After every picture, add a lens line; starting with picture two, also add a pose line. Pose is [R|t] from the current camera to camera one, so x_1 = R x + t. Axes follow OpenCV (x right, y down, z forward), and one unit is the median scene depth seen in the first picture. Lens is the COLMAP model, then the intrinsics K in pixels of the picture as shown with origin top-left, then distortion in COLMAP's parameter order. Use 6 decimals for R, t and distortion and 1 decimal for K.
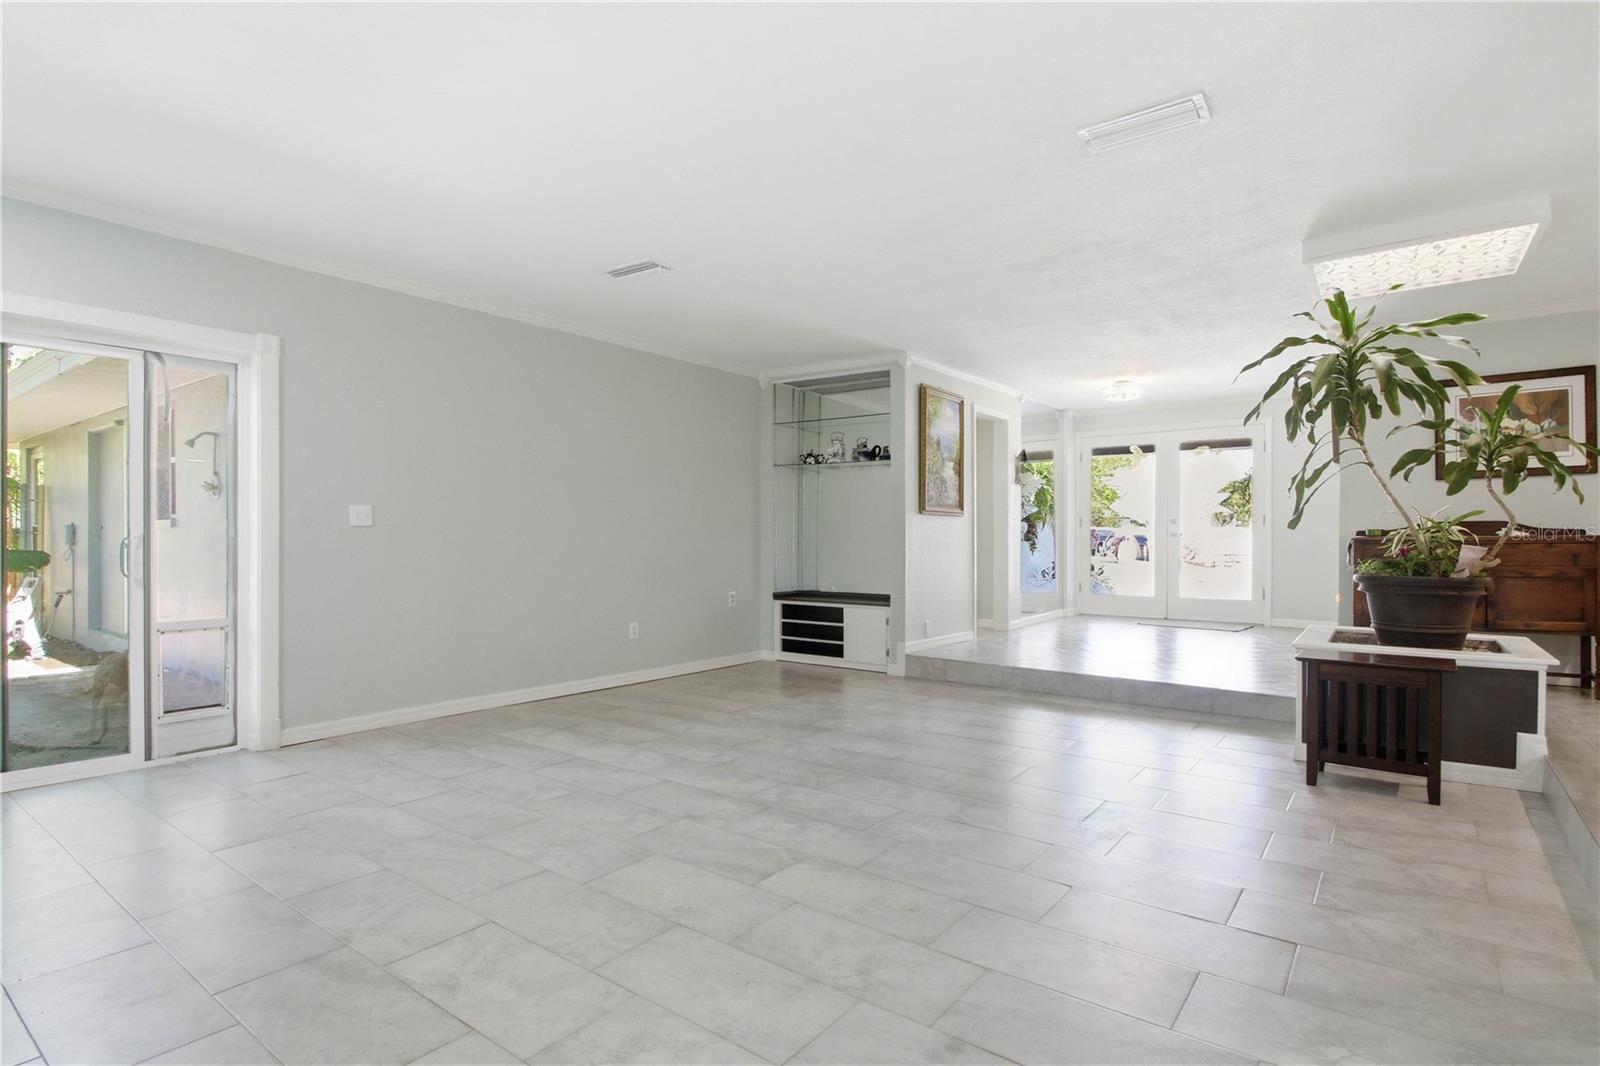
lens RADIAL K [[799.2, 0, 799.0], [0, 799.2, 536.8], [0, 0, 1]] dist [-0.012113, -0.000479]
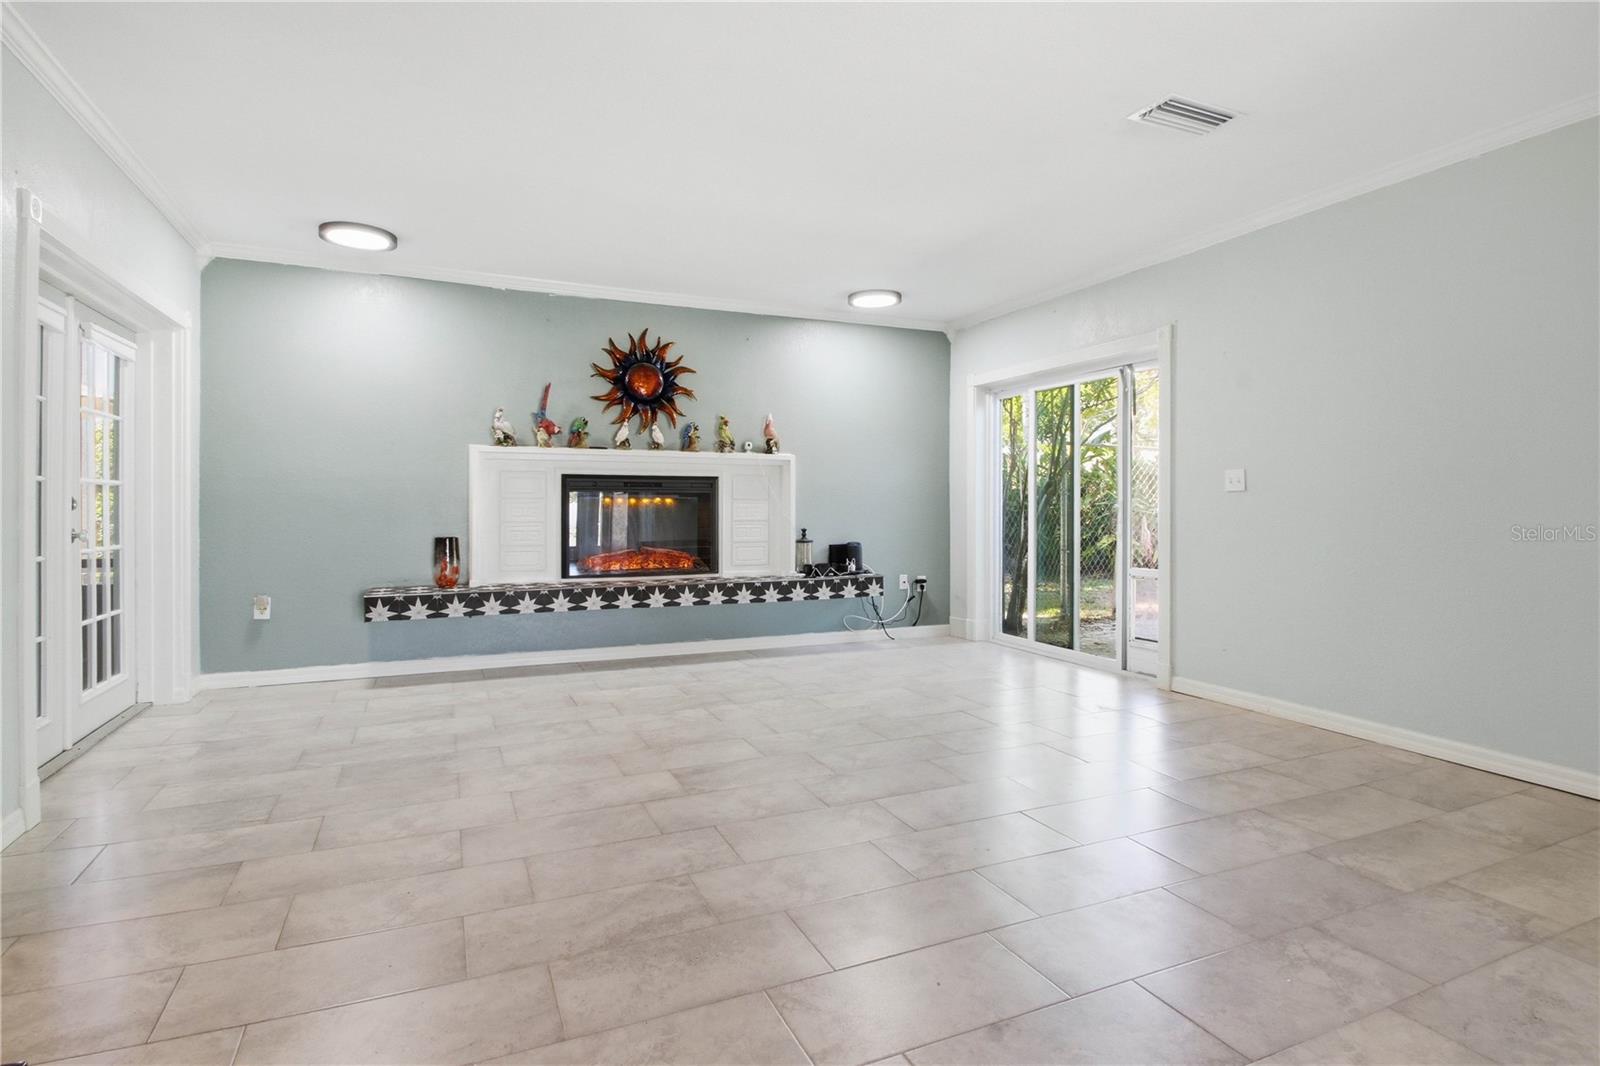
lens RADIAL K [[799.2, 0, 795.0], [0, 799.2, 520.1], [0, 0, 1]] dist [-0.012113, -0.000479]
pose [[-0.474513, 0.013575, -0.880144, 0.823988], [0.002962, 0.999900, 0.013826, 0.008687], [0.880243, 0.003953, -0.474506, 1.502596]]
